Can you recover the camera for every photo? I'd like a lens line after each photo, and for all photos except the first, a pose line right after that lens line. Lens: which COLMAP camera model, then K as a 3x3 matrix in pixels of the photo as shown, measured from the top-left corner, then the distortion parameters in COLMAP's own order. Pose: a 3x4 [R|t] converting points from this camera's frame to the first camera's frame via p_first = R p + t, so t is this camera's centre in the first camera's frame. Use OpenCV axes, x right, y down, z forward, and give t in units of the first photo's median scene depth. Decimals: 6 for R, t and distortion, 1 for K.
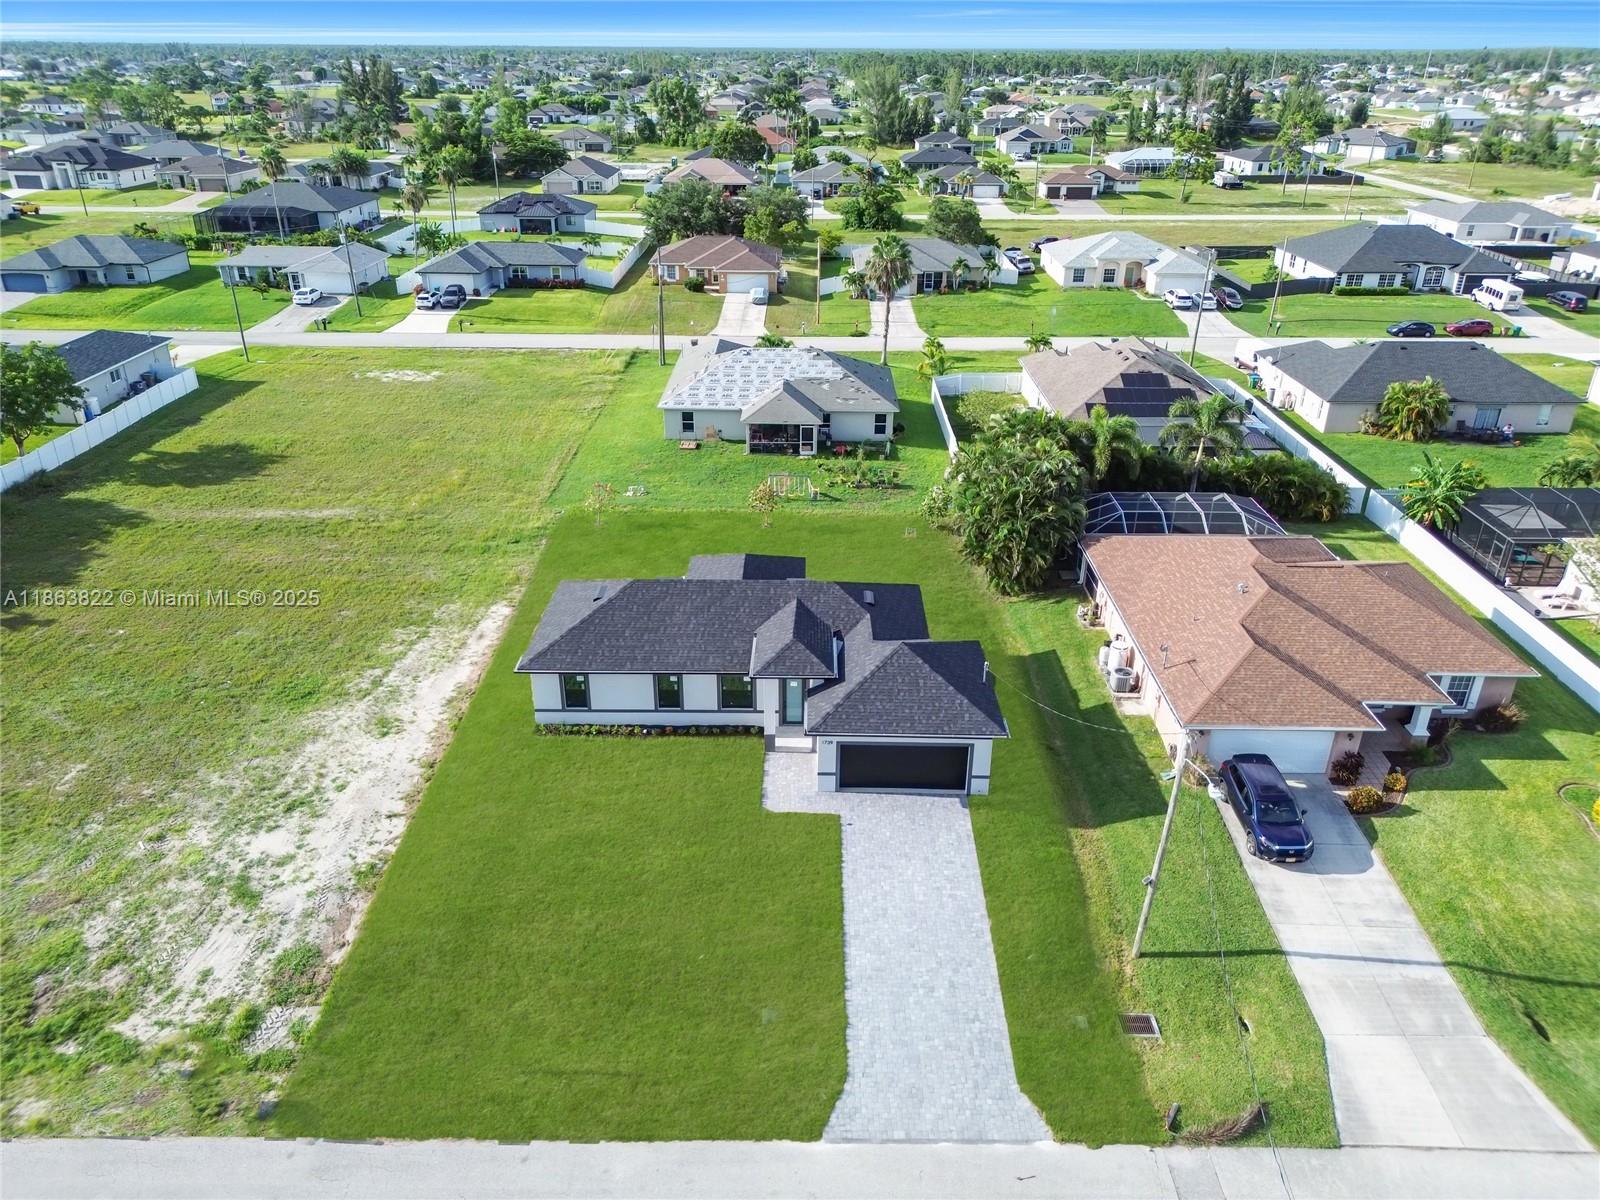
lens RADIAL K [[1130.9, 0, 805.3], [0, 1130.9, 595.9], [0, 0, 1]] dist [0.064453, -0.072464]
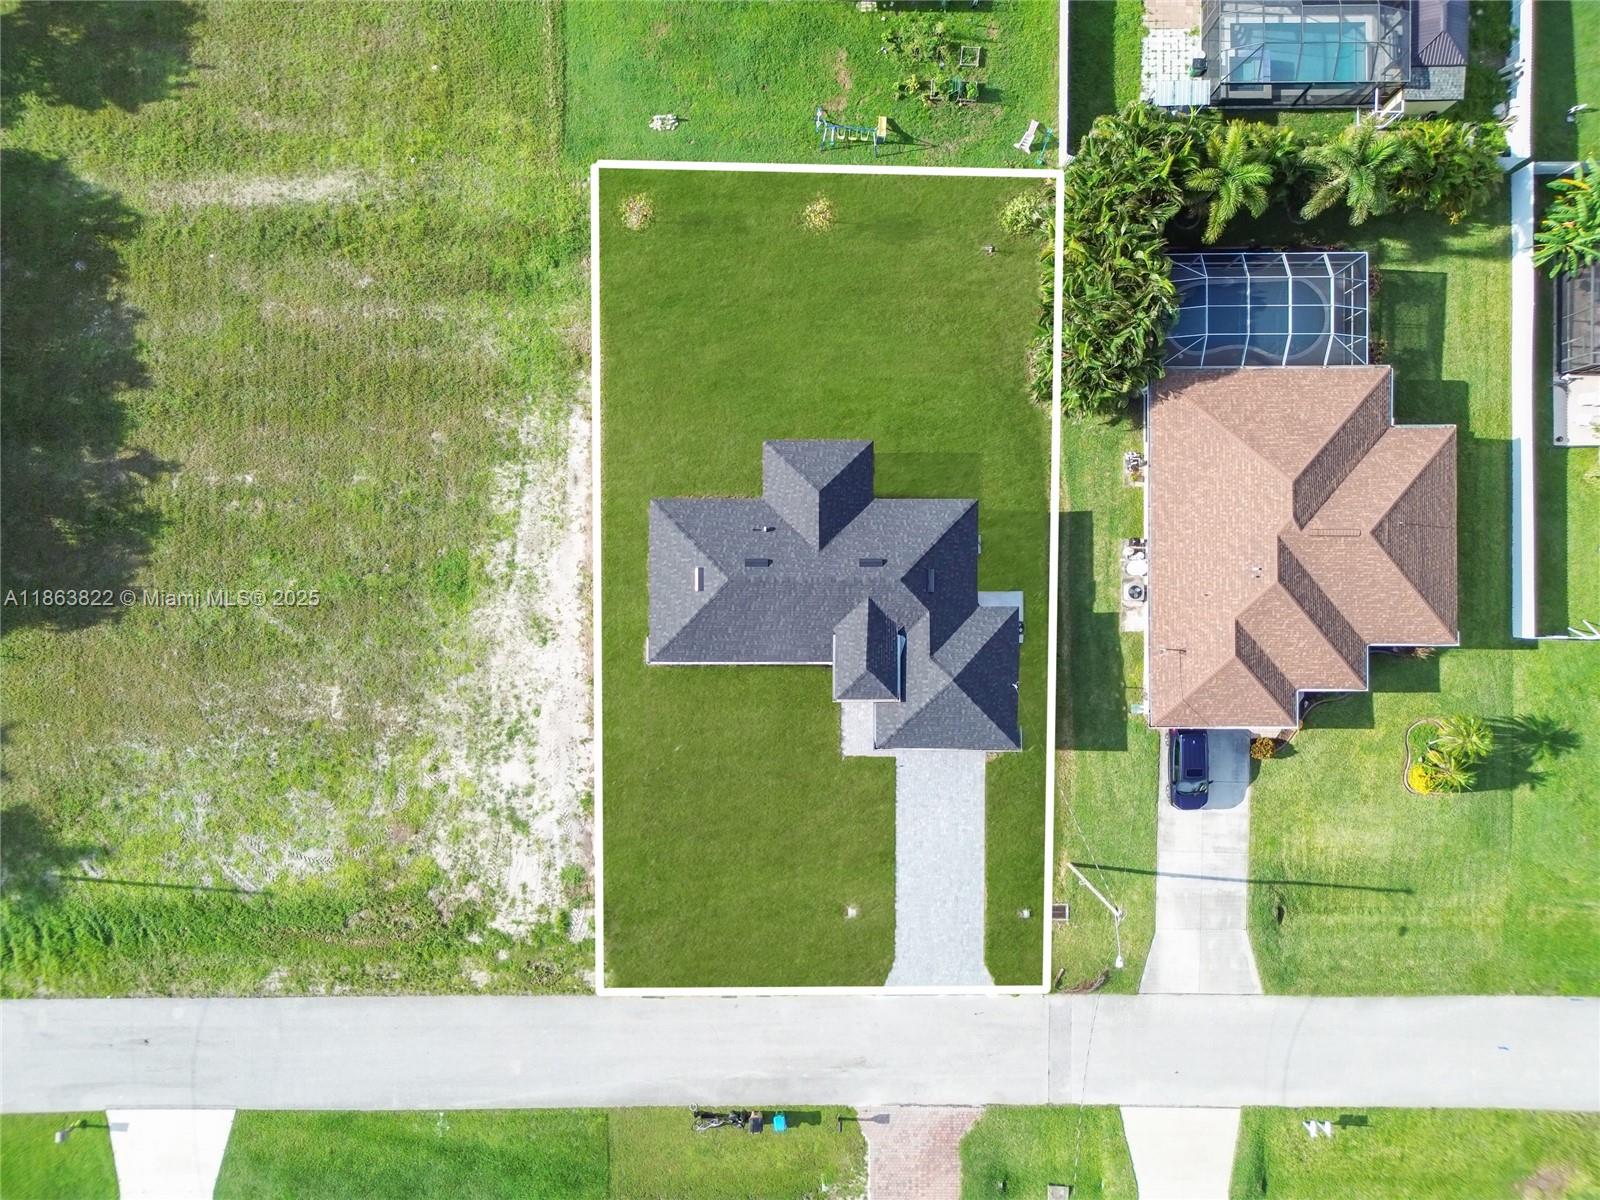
lens RADIAL K [[1120.9, 0, 808.3], [0, 1120.9, 599.4], [0, 0, 1]] dist [0.060827, -0.070981]
pose [[0.999981, -0.005358, -0.003125, -0.039900], [0.005143, 0.434651, 0.900584, -0.624988], [-0.003467, -0.900583, 0.434671, 0.294118]]
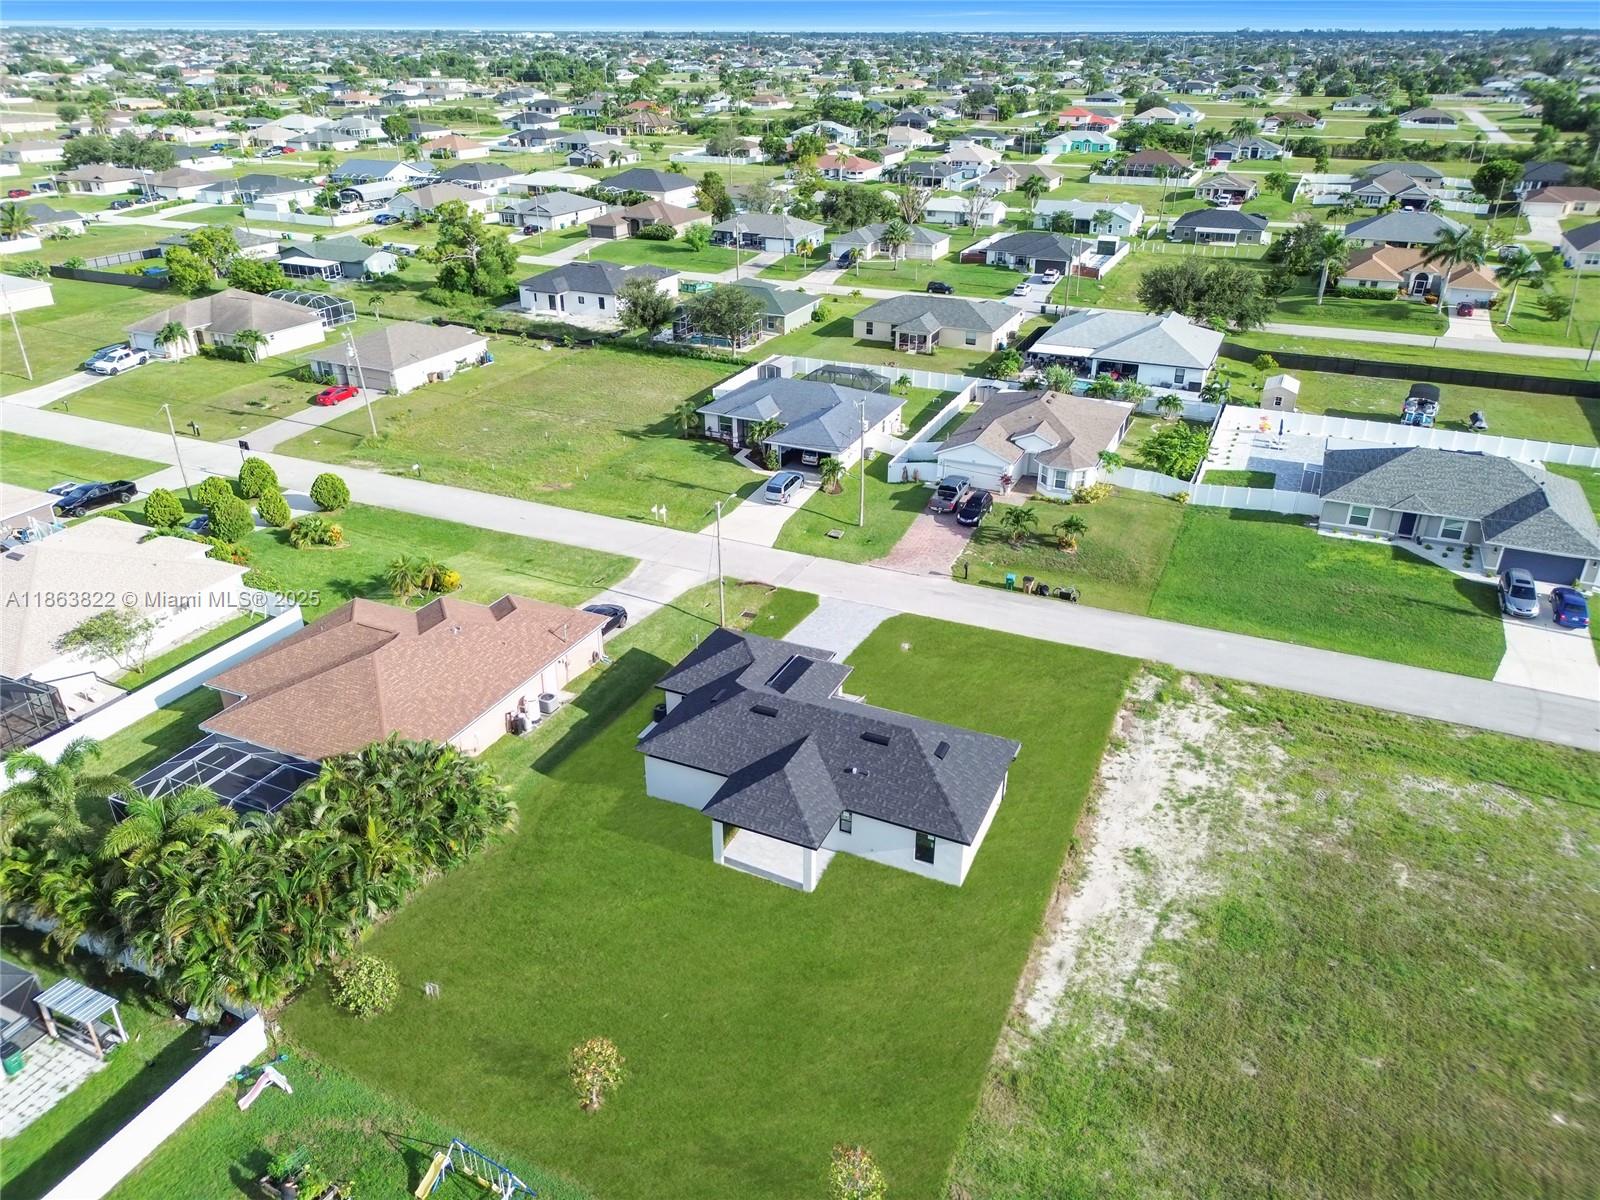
lens RADIAL K [[1101.6, 0, 788.7], [0, 1101.6, 599.7], [0, 0, 1]] dist [0.005005, 0.002121]
pose [[-0.909518, -0.191075, 0.369144, -0.245871], [0.176614, 0.626284, 0.759326, -0.547484], [-0.376277, 0.755817, -0.535870, 0.913340]]
